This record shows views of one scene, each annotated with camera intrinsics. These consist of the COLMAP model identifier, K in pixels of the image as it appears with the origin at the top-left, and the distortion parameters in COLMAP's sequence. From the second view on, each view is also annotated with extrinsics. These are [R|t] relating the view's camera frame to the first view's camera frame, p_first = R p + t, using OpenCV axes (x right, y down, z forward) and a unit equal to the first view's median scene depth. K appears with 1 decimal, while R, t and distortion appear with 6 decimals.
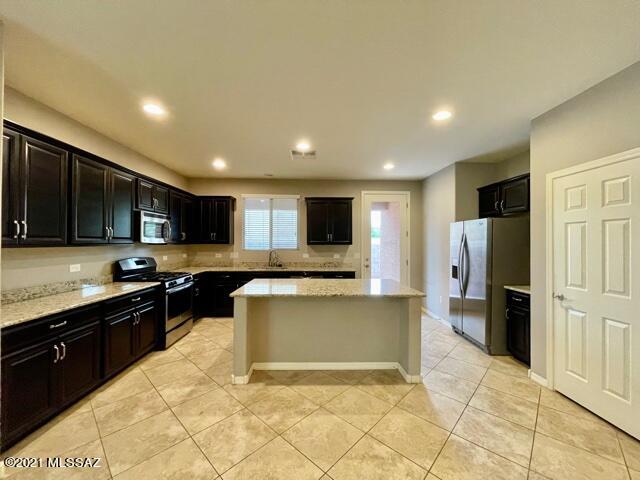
lens RADIAL K [[258.2, 0, 319.2], [0, 258.2, 239.7], [0, 0, 1]] dist [-0.004276, 0.001303]
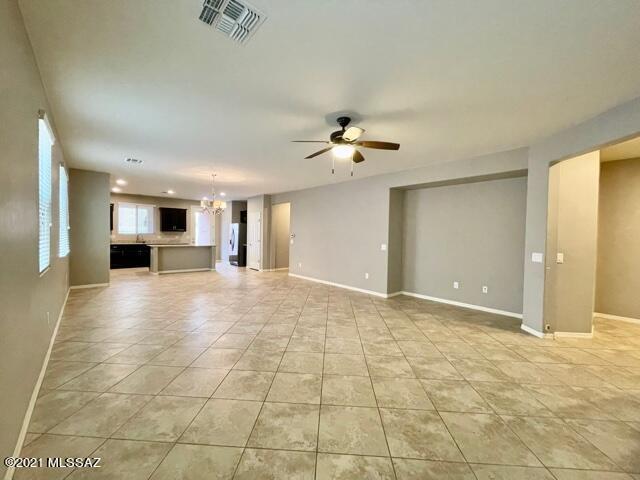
lens RADIAL K [[258.2, 0, 315.6], [0, 258.2, 238.8], [0, 0, 1]] dist [-0.004276, 0.001303]
pose [[0.775858, -0.005196, 0.630886, -0.534419], [-0.015136, 0.999525, 0.026846, 0.007721], [-0.630725, -0.030378, 0.775411, -1.819175]]
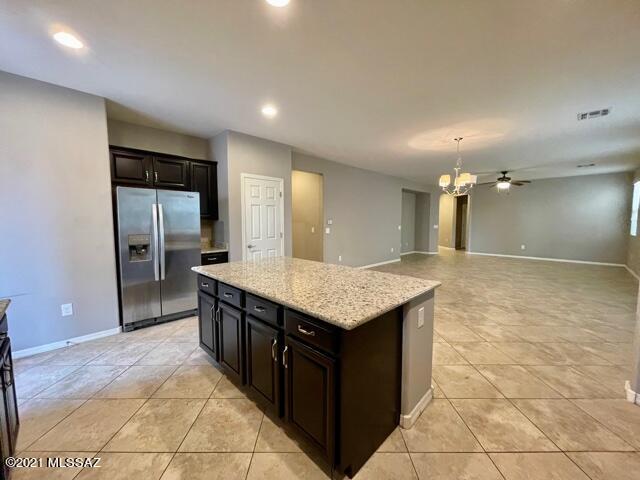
lens RADIAL K [[258.2, 0, 317.5], [0, 258.2, 239.2], [0, 0, 1]] dist [-0.004276, 0.001303]
pose [[-0.683819, -0.058291, 0.727319, -0.446096], [-0.009652, 0.997439, 0.070865, 0.027729], [-0.729588, 0.041438, -0.682631, 1.233083]]
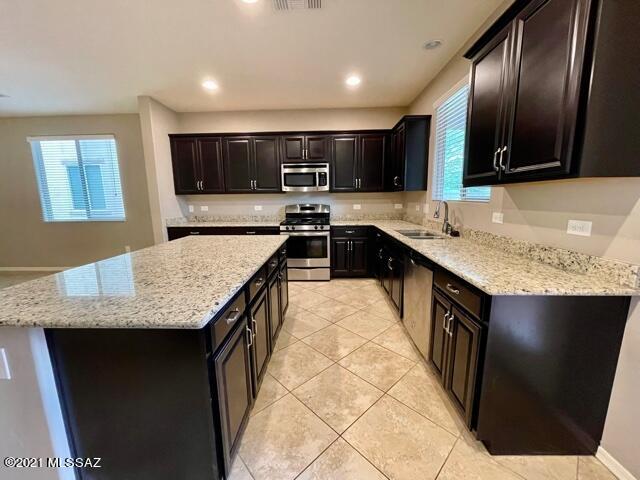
lens RADIAL K [[258.2, 0, 317.7], [0, 258.2, 240.4], [0, 0, 1]] dist [-0.004276, 0.001303]
pose [[-0.063312, 0.160997, -0.984922, 0.497895], [0.019964, 0.986909, 0.160038, 0.044963], [0.997794, -0.009531, -0.065698, 1.131445]]
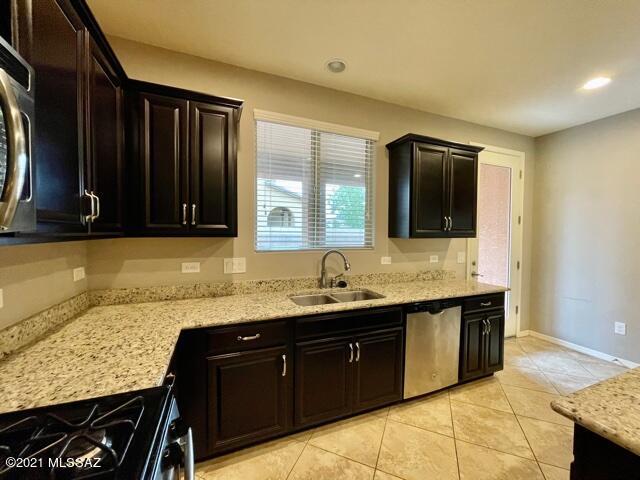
lens RADIAL K [[258.2, 0, 319.5], [0, 258.2, 238.2], [0, 0, 1]] dist [-0.004276, 0.001303]
pose [[0.937955, -0.004859, 0.346722, -0.506458], [-0.004380, 0.999656, 0.025859, 0.012130], [-0.346729, -0.025773, 0.937611, 0.861950]]
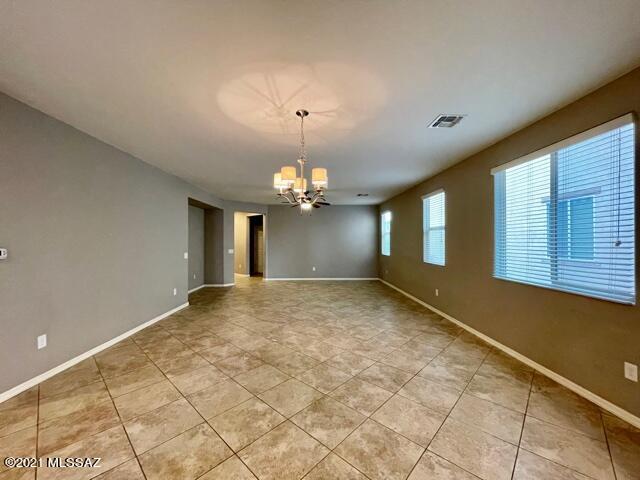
lens RADIAL K [[258.2, 0, 318.7], [0, 258.2, 241.7], [0, 0, 1]] dist [-0.004276, 0.001303]
pose [[-0.999999, -0.000867, 0.000529, -0.045409], [-0.000870, 0.999975, -0.006975, 0.006147], [-0.000523, -0.006975, -0.999976, 0.642029]]
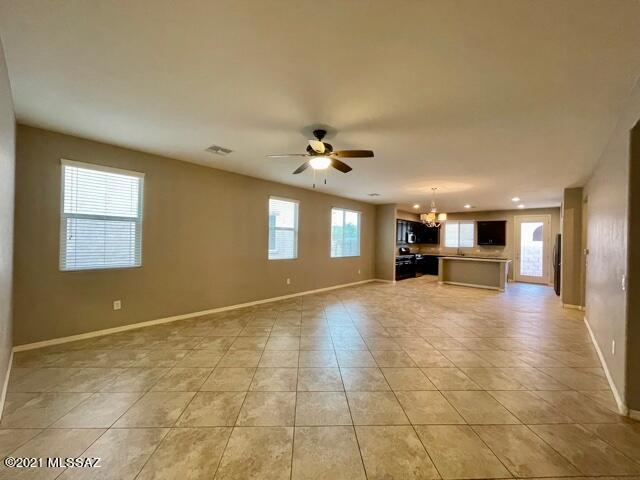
lens RADIAL K [[258.2, 0, 319.8], [0, 258.2, 237.5], [0, 0, 1]] dist [-0.004276, 0.001303]
pose [[0.714426, 0.002340, -0.699707, 0.677257], [-0.014026, 0.999841, -0.010977, 0.000464], [0.699571, 0.017656, 0.714345, -1.823283]]
